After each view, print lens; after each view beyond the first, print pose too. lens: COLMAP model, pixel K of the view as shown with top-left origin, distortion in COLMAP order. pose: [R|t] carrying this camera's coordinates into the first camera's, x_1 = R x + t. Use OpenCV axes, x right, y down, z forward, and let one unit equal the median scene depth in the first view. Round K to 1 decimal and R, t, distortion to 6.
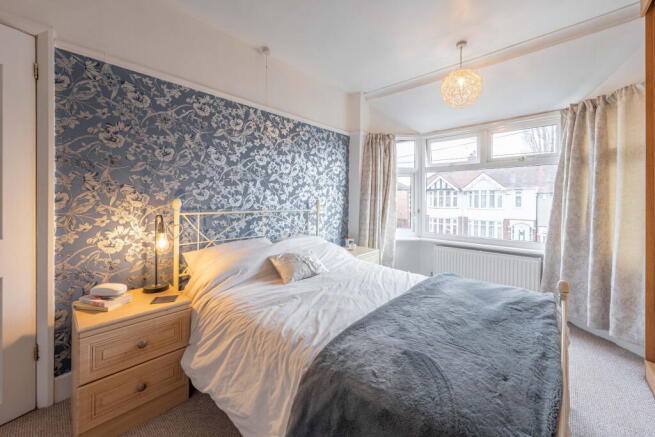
lens RADIAL K [[258.5, 0, 329.0], [0, 258.5, 202.2], [0, 0, 1]] dist [0.000400, -0.000021]
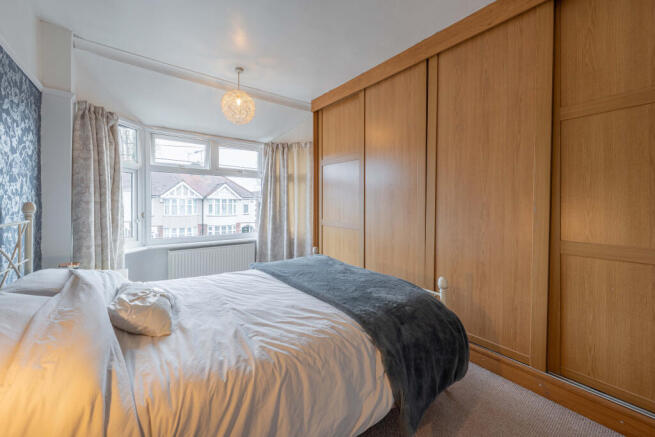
lens RADIAL K [[260.3, 0, 326.0], [0, 260.3, 210.3], [0, 0, 1]] dist [-0.000090, 0.000034]
pose [[0.177687, -0.029513, 0.983644, -0.412693], [0.003022, 0.999562, 0.029445, -0.005662], [-0.984083, -0.002259, 0.177698, 0.280234]]
